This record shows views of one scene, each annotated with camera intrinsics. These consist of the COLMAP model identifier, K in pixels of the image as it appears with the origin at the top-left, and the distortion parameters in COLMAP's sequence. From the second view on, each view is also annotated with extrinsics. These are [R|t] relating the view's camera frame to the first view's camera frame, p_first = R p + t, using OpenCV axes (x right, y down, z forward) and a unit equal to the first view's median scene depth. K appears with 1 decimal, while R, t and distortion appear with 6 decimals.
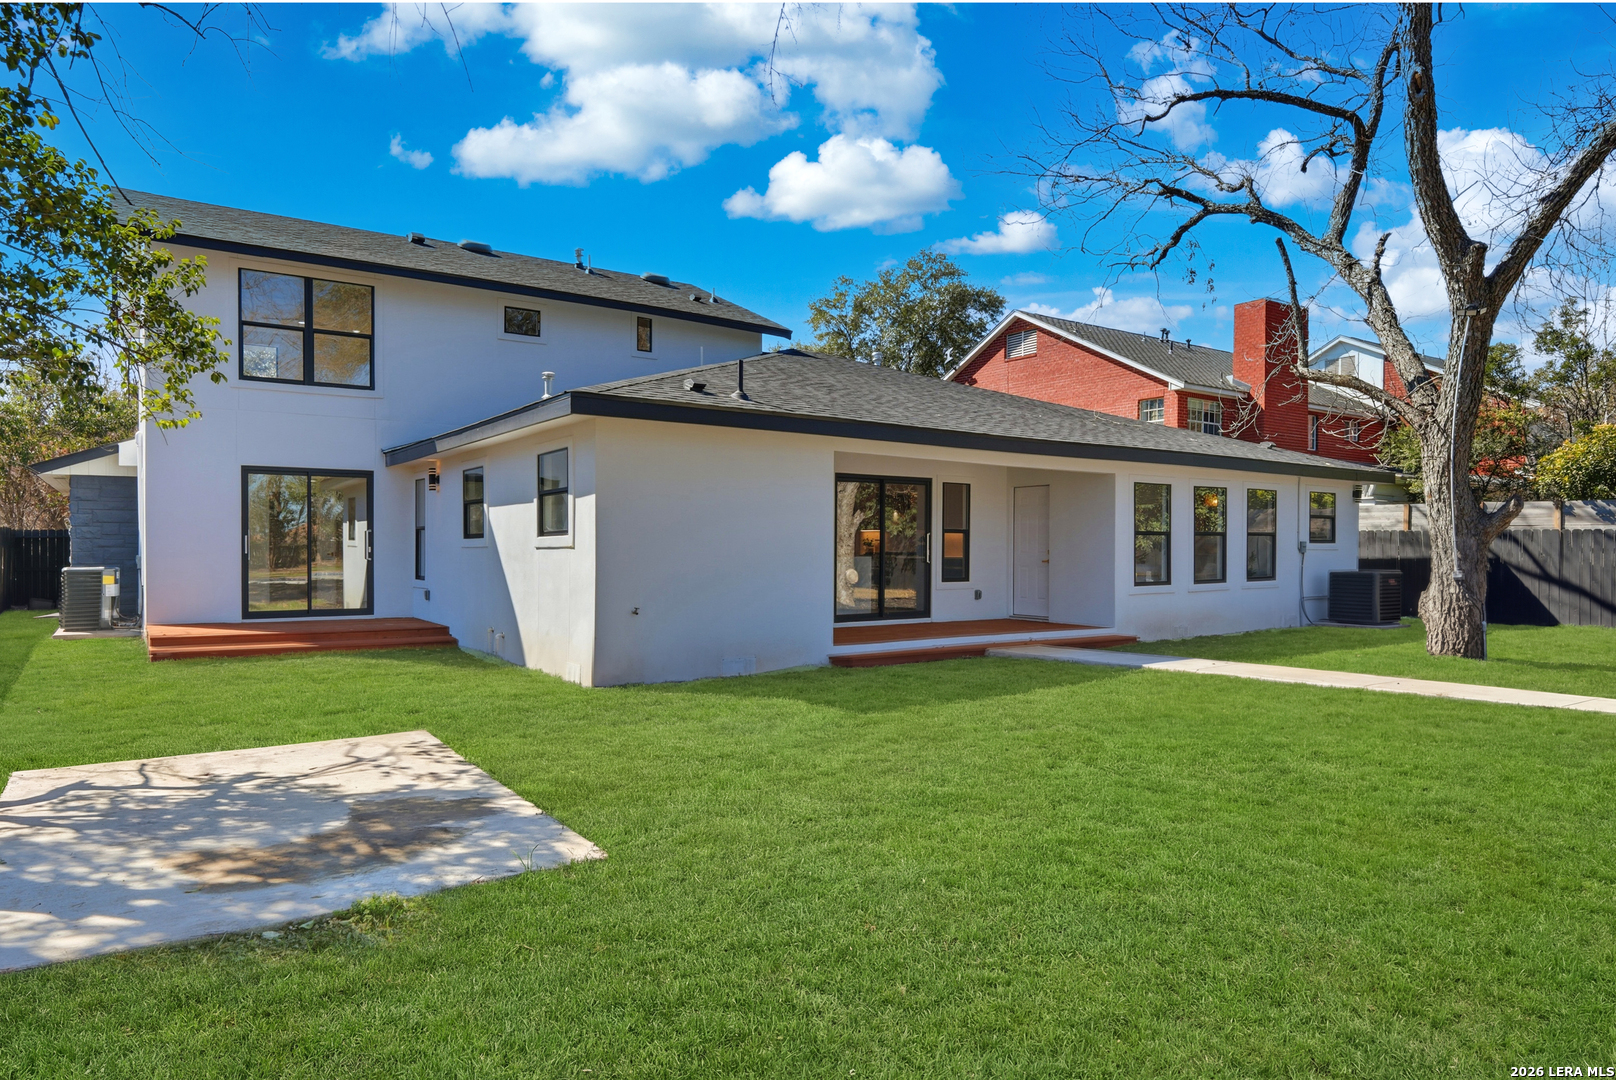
lens RADIAL K [[990.2, 0, 808.0], [0, 990.2, 540.0], [0, 0, 1]] dist [-0.000470, -0.000137]
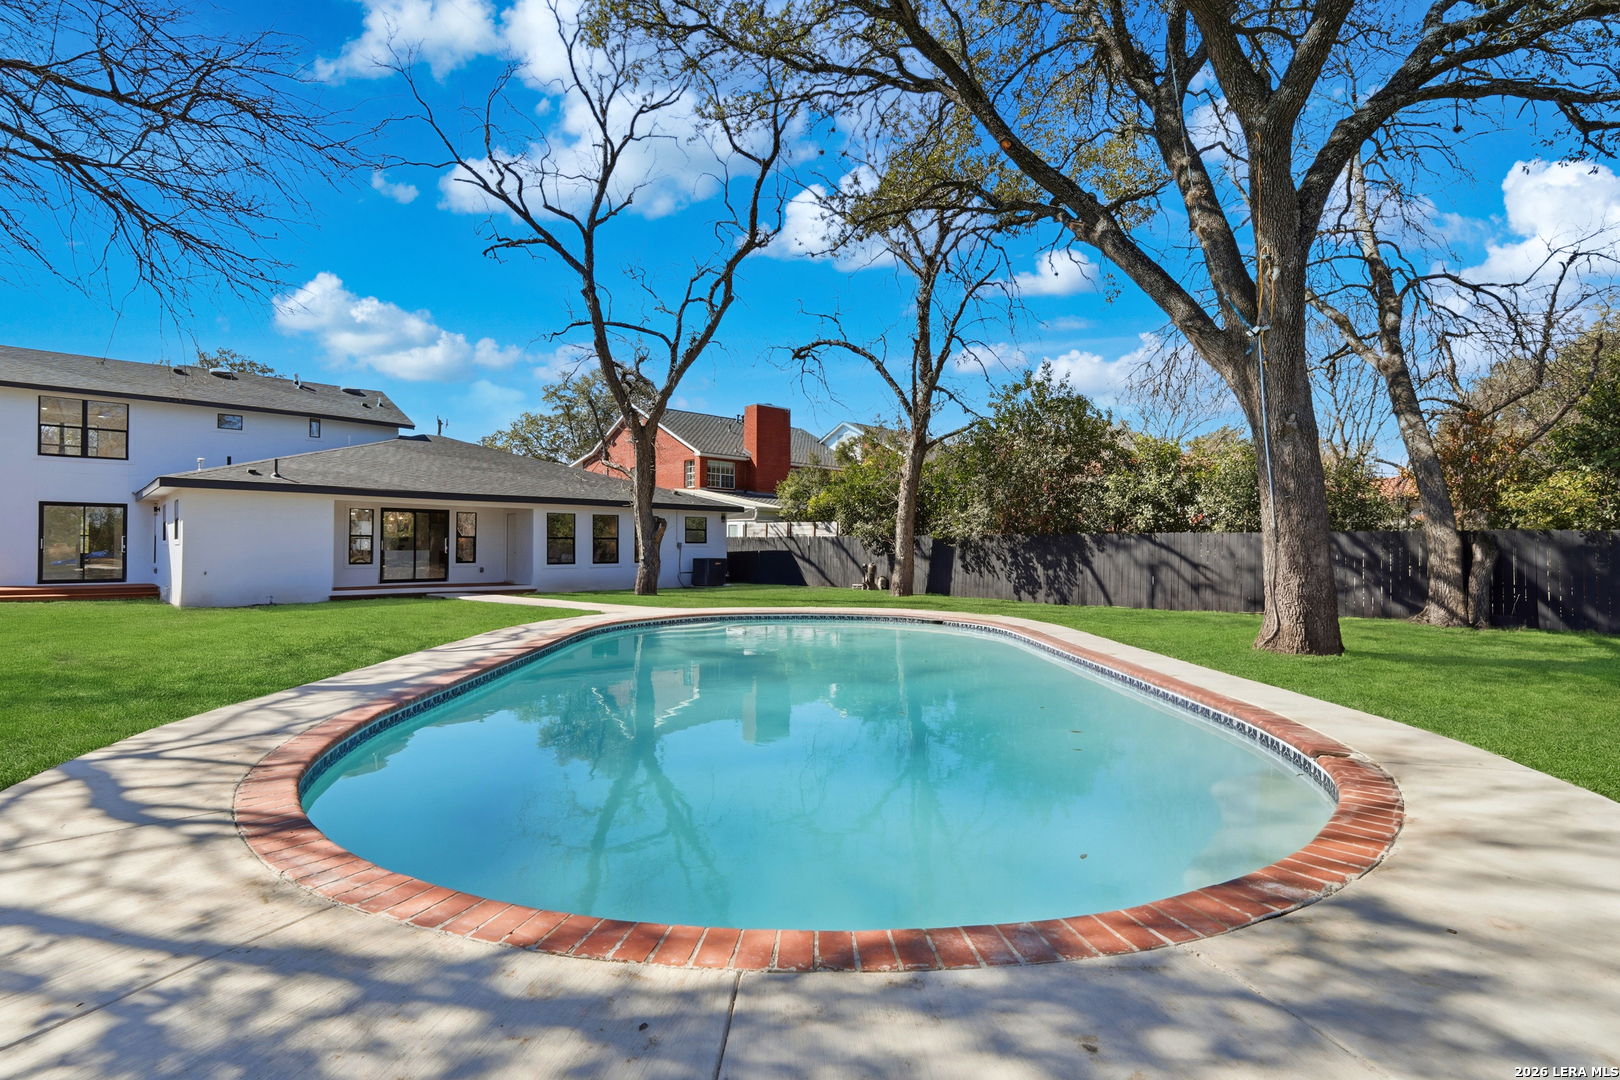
lens RADIAL K [[754.8, 0, 810.0], [0, 754.8, 540.0], [0, 0, 1]] dist [0.000299, 0.000194]
pose [[0.986970, 0.000839, 0.160903, 0.594146], [-0.000757, 1.000000, -0.000573, -0.002899], [-0.160904, 0.000444, 0.986970, -0.598604]]
